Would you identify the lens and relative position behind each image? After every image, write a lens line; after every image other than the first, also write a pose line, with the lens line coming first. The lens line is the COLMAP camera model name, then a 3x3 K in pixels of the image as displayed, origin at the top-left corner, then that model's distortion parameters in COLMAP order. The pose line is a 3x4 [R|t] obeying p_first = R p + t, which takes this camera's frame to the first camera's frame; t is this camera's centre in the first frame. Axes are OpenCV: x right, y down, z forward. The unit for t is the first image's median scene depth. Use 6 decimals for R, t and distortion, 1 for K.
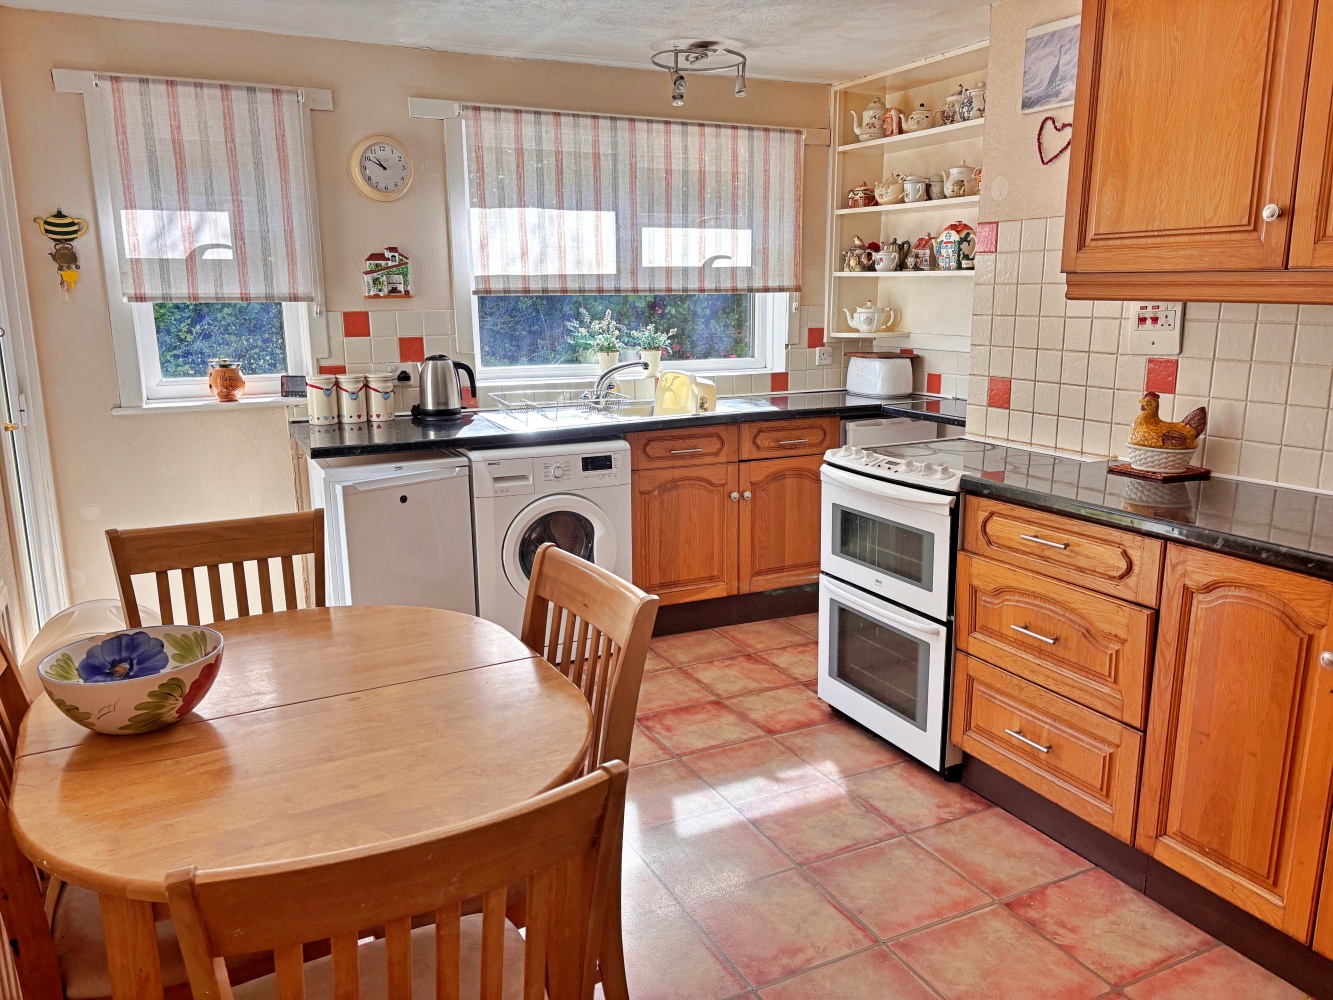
lens RADIAL K [[1006.2, 0, 692.3], [0, 1006.2, 501.9], [0, 0, 1]] dist [0.058579, -0.063692]
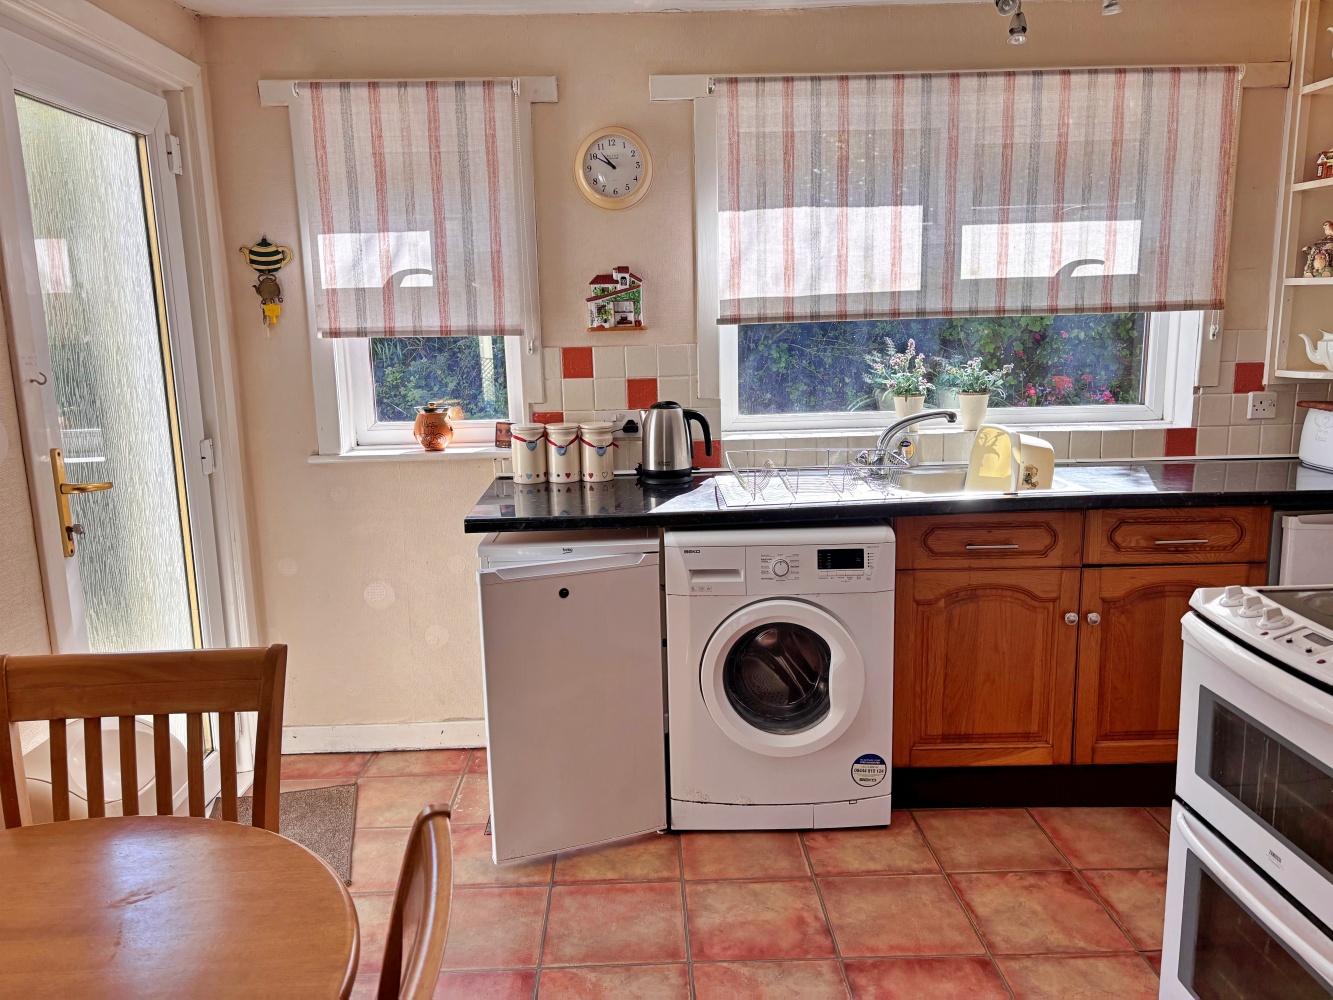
lens RADIAL K [[1006.2, 0, 669.3], [0, 1006.2, 499.0], [0, 0, 1]] dist [0.058579, -0.063692]
pose [[0.899484, 0.063026, -0.432383, 0.093437], [-0.073907, 0.997230, -0.008388, -0.062558], [0.430657, 0.039501, 0.901651, 0.297704]]
